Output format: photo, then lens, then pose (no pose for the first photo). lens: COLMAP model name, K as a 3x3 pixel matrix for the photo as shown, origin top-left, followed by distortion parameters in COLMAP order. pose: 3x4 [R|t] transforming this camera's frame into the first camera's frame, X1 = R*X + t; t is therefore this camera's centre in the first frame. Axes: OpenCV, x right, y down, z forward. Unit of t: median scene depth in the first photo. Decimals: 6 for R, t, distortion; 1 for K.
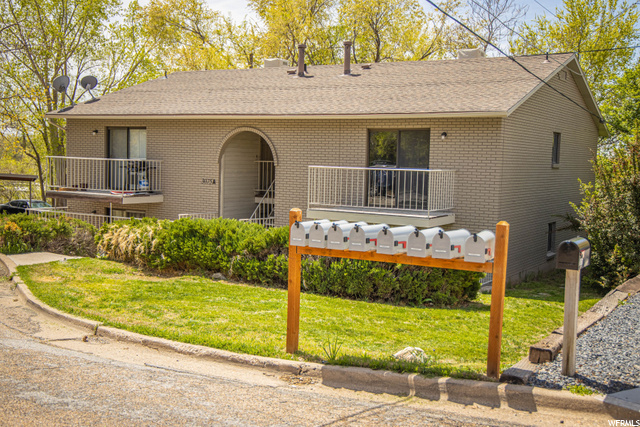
lens RADIAL K [[769.4, 0, 318.7], [0, 769.4, 214.3], [0, 0, 1]] dist [0.138713, 0.000000]
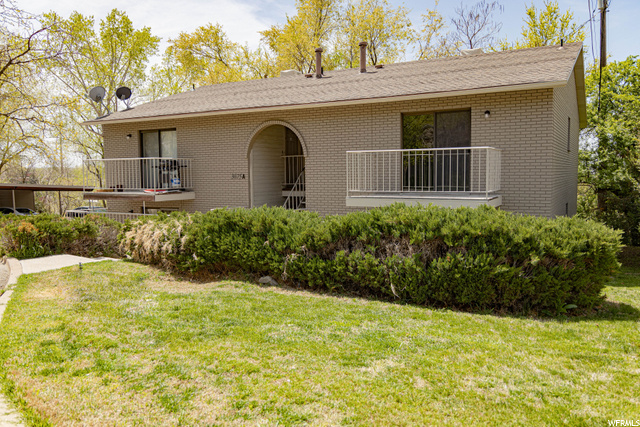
lens RADIAL K [[533.4, 0, 323.1], [0, 533.4, 213.0], [0, 0, 1]] dist [-0.002043, -0.005930]
pose [[0.998649, -0.040754, 0.032233, -0.063733], [0.040665, 0.999167, 0.003409, 0.009313], [-0.032345, -0.002094, 0.999475, 0.335313]]
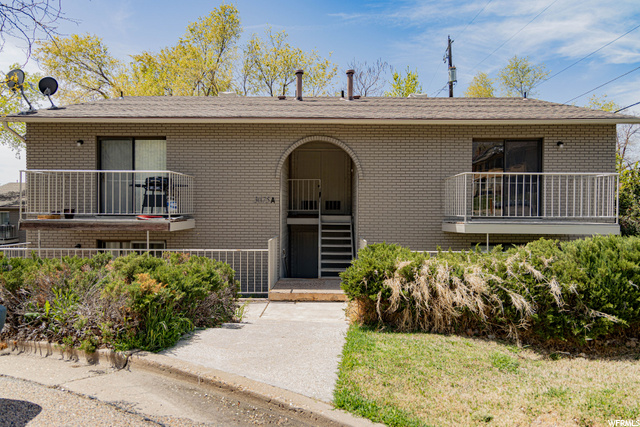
lens RADIAL K [[405.1, 0, 320.0], [0, 405.1, 213.7], [0, 0, 1]] dist [0.005270, 0.000945]
pose [[0.857503, -0.037108, 0.513139, -0.370837], [0.055332, 0.998262, -0.020275, -0.017305], [-0.511495, 0.045779, 0.858066, 0.680176]]
